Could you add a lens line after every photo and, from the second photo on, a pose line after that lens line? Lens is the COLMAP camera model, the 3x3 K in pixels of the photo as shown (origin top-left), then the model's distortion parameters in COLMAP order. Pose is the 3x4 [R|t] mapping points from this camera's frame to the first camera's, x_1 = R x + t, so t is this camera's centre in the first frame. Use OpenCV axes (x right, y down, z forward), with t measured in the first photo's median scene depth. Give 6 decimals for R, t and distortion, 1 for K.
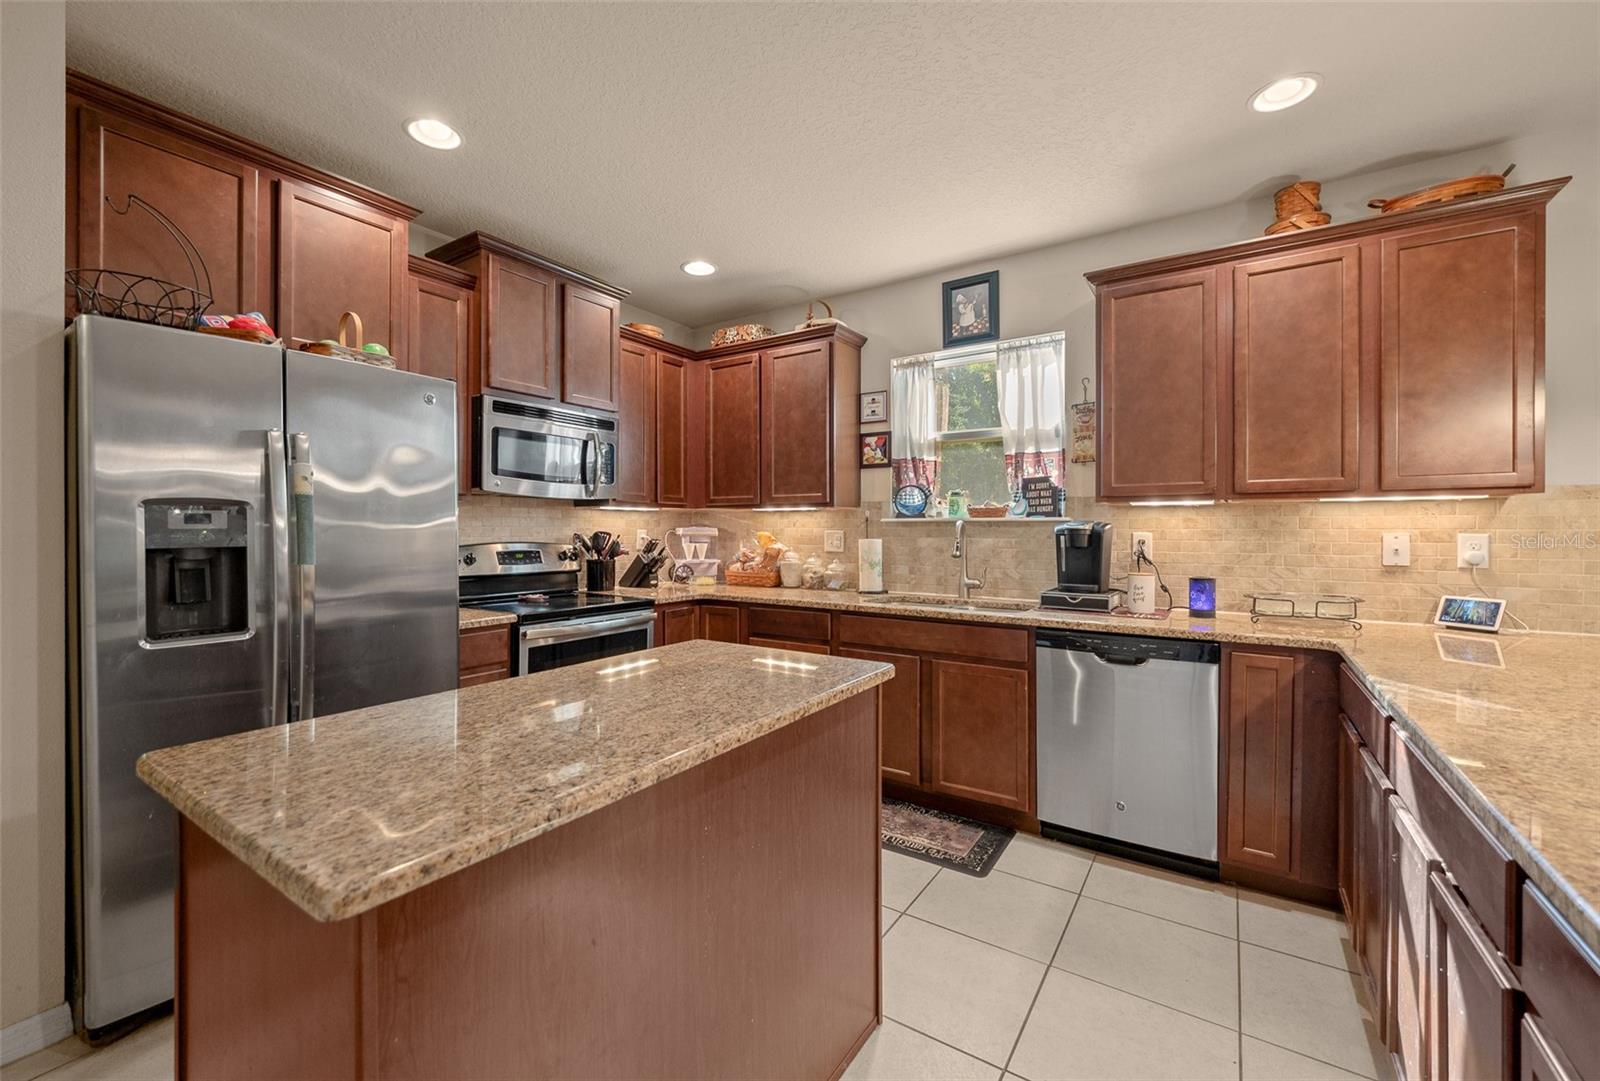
lens RADIAL K [[653.8, 0, 761.0], [0, 653.8, 531.8], [0, 0, 1]] dist [-0.002930, 0.000070]
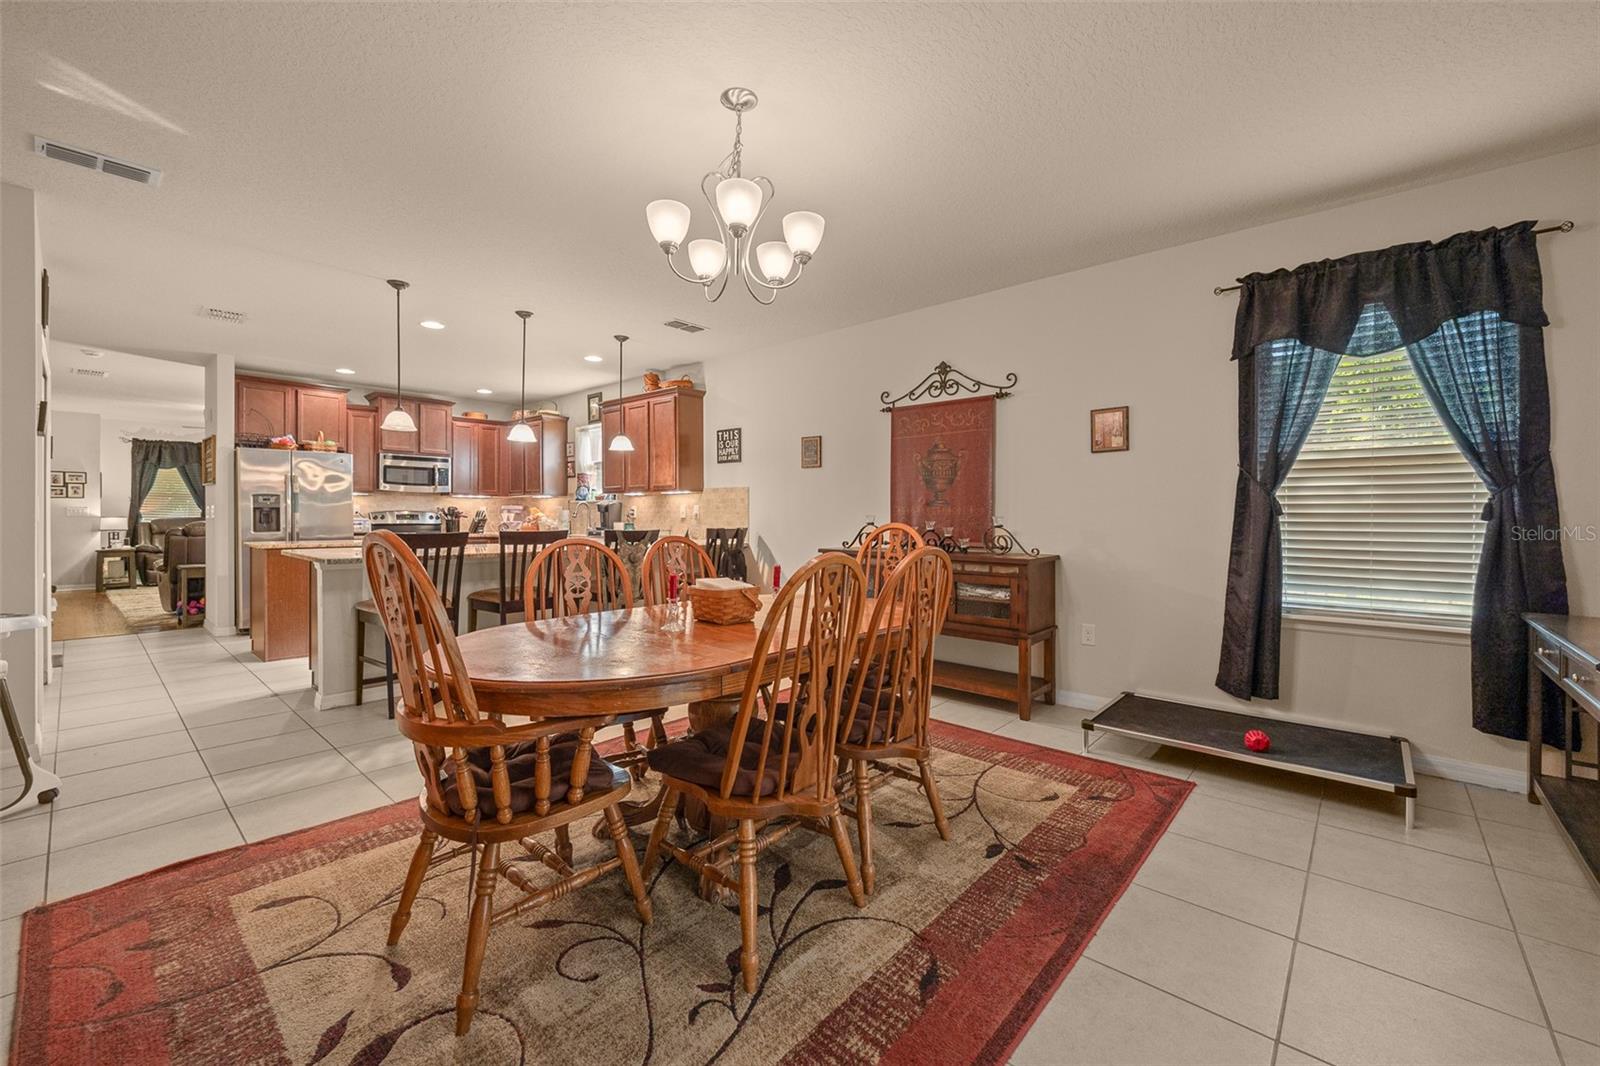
lens RADIAL K [[653.8, 0, 799.8], [0, 653.8, 526.5], [0, 0, 1]] dist [-0.002930, 0.000070]
pose [[0.993117, 0.003767, -0.117066, 1.367146], [-0.002416, 0.999929, 0.011679, 0.043882], [0.117101, -0.011316, 0.993056, -1.235133]]
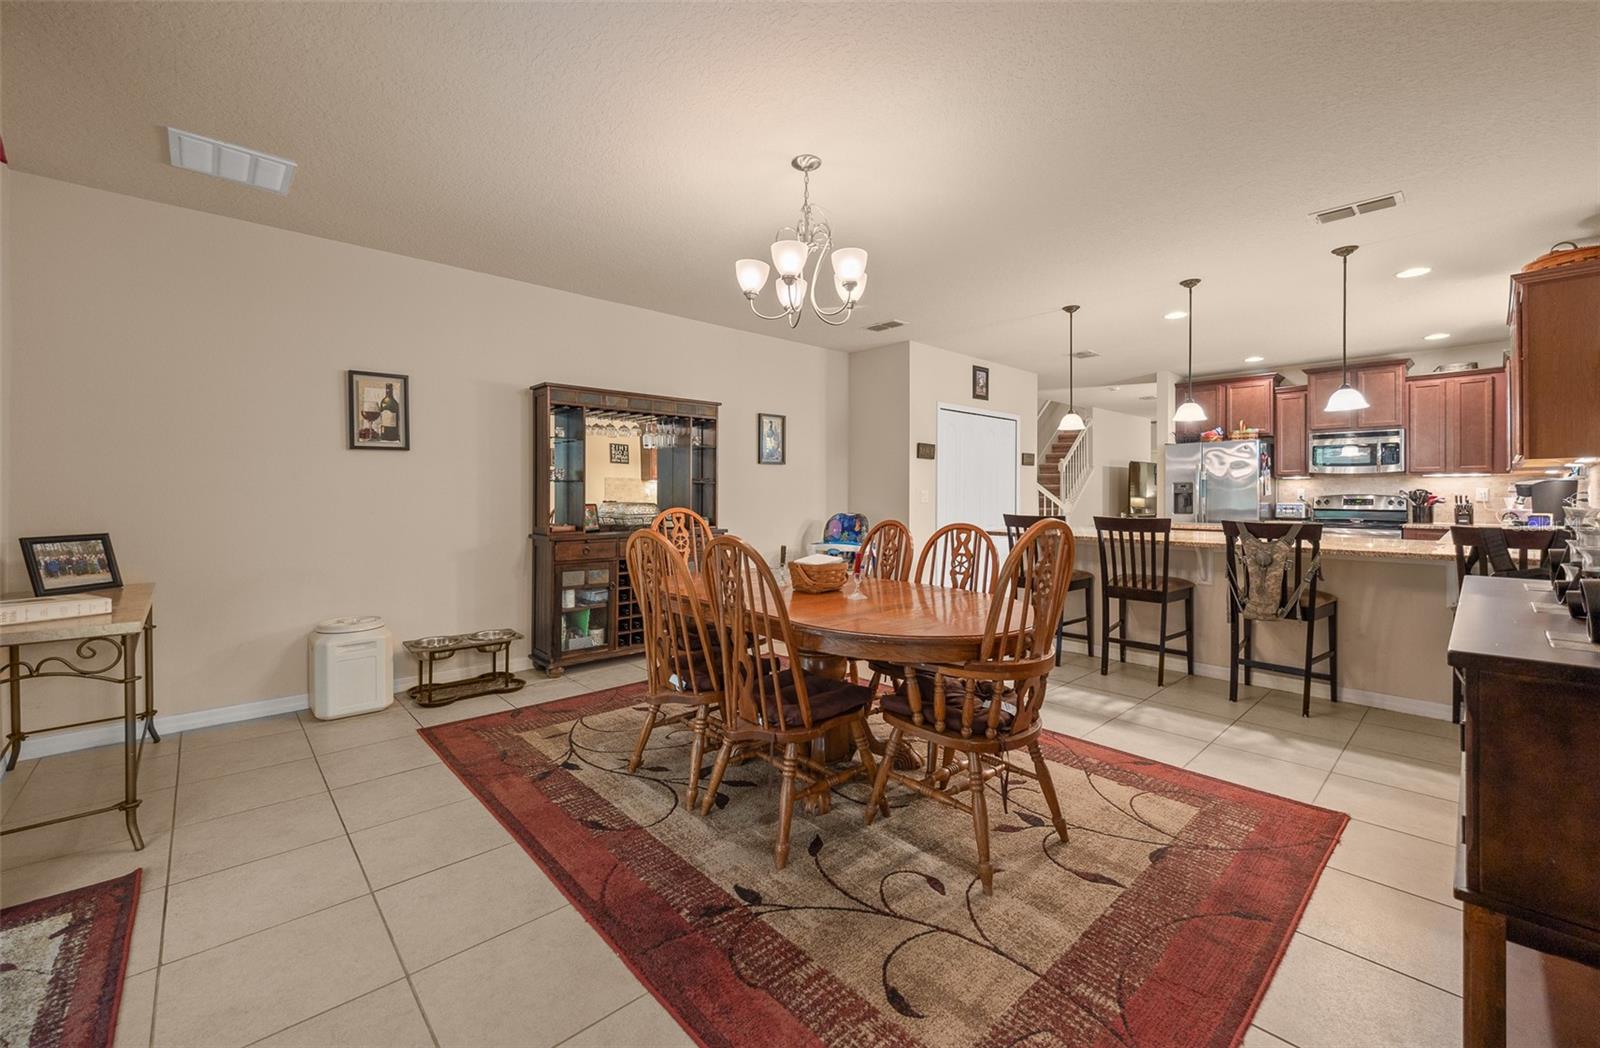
lens RADIAL K [[632.6, 0, 777.3], [0, 632.6, 501.4], [0, 0, 1]] dist [-0.006554, -0.000217]
pose [[-0.235692, 0.006854, -0.971804, 2.067602], [-0.005064, 0.999953, 0.008280, 0.030706], [0.971815, 0.006873, -0.235646, -0.335755]]
